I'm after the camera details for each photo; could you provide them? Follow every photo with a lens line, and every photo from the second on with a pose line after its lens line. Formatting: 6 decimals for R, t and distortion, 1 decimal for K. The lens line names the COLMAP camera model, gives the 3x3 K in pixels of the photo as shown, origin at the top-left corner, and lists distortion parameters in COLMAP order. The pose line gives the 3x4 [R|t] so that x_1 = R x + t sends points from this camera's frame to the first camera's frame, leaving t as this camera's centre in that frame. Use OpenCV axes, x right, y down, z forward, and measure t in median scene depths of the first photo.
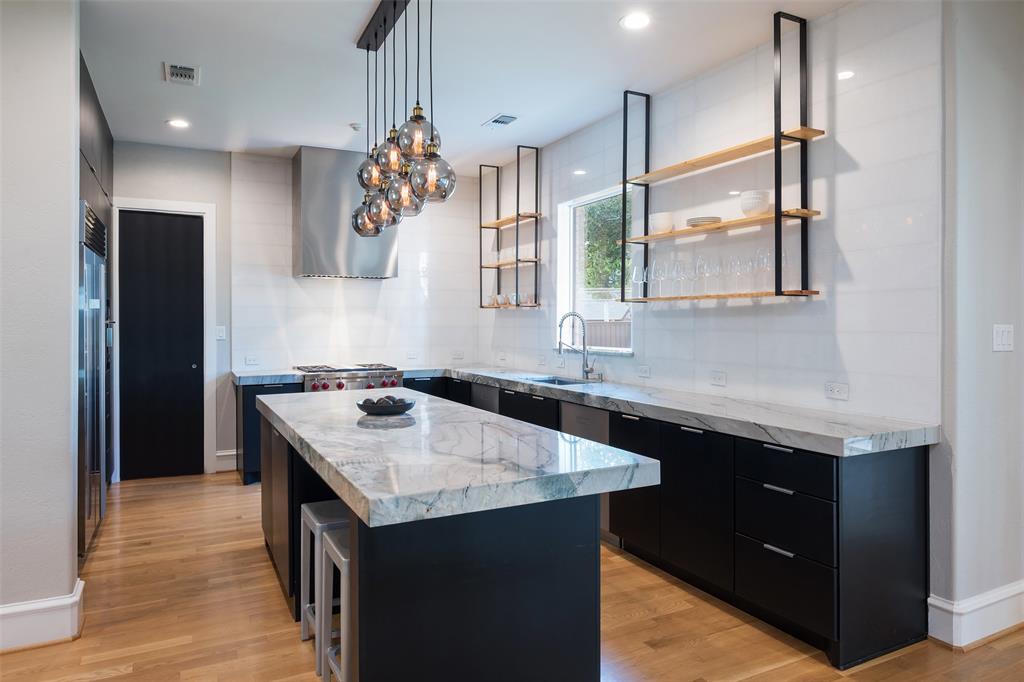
lens RADIAL K [[678.6, 0, 531.5], [0, 678.6, 322.8], [0, 0, 1]] dist [0.005199, 0.000445]
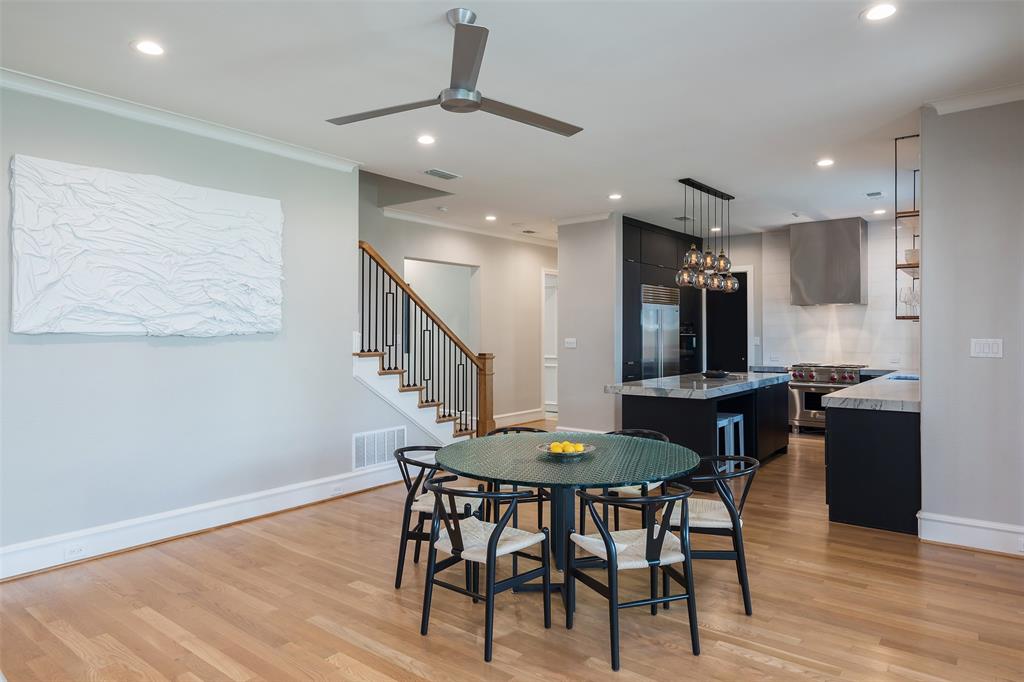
lens RADIAL K [[639.7, 0, 499.3], [0, 639.7, 320.4], [0, 0, 1]] dist [0.010021, -0.004307]
pose [[0.424469, -0.015539, -0.905309, 0.843478], [-0.004877, 0.999799, -0.019448, -0.002536], [0.905429, 0.012670, 0.424308, -0.290043]]
